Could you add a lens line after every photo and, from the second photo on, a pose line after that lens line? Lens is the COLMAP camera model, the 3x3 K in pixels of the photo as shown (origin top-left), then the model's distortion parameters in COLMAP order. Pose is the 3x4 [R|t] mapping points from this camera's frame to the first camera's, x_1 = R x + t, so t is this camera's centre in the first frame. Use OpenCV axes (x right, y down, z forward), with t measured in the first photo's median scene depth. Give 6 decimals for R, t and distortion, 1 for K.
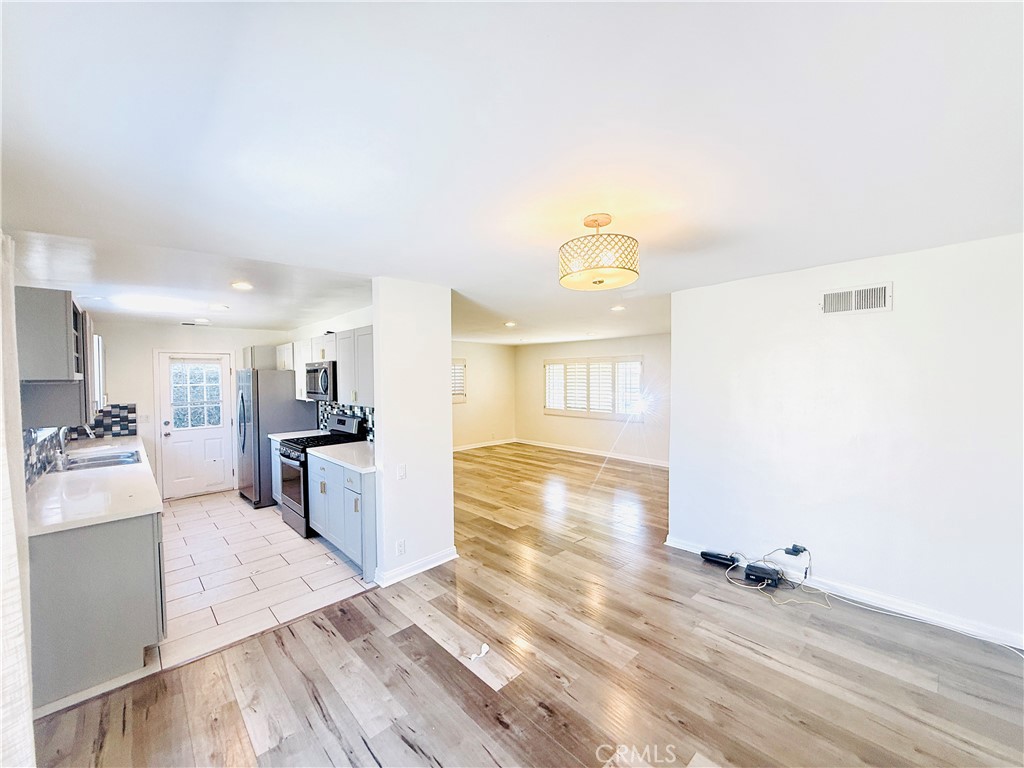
lens RADIAL K [[407.1, 0, 511.1], [0, 407.1, 387.9], [0, 0, 1]] dist [0.000253, -0.000041]
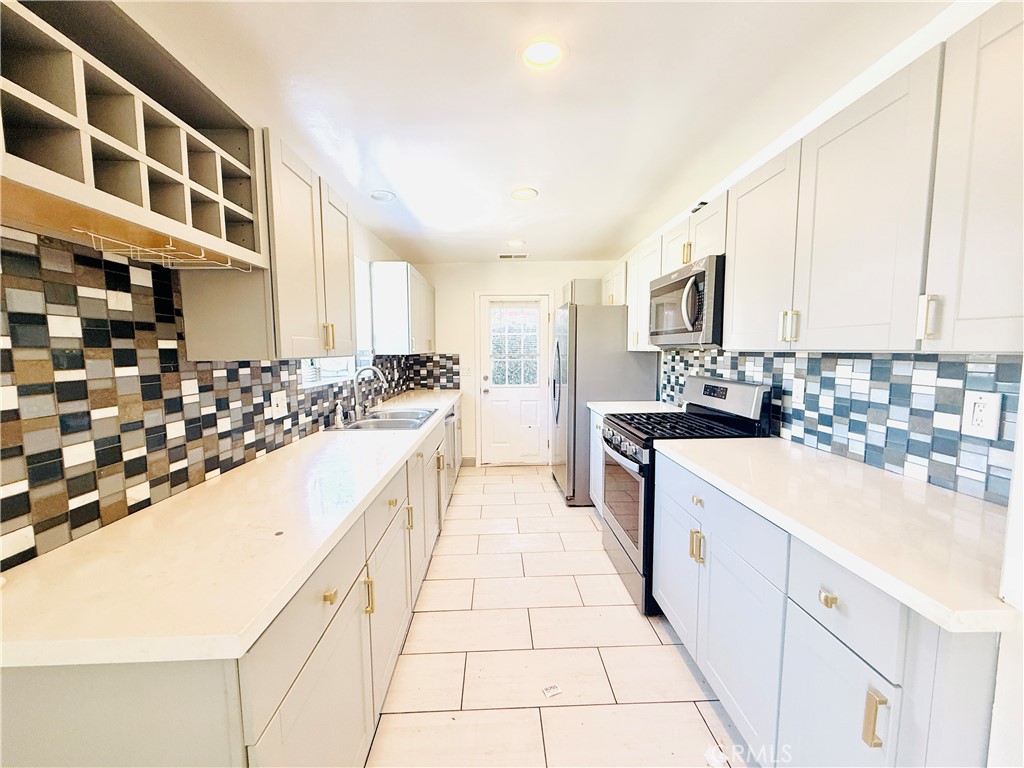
lens RADIAL K [[407.1, 0, 511.1], [0, 407.1, 387.9], [0, 0, 1]] dist [0.000253, -0.000041]
pose [[0.745647, 0.068080, -0.662855, -0.251646], [-0.021945, 0.996736, 0.077686, 0.042569], [0.665980, -0.043381, 0.744707, 0.425590]]
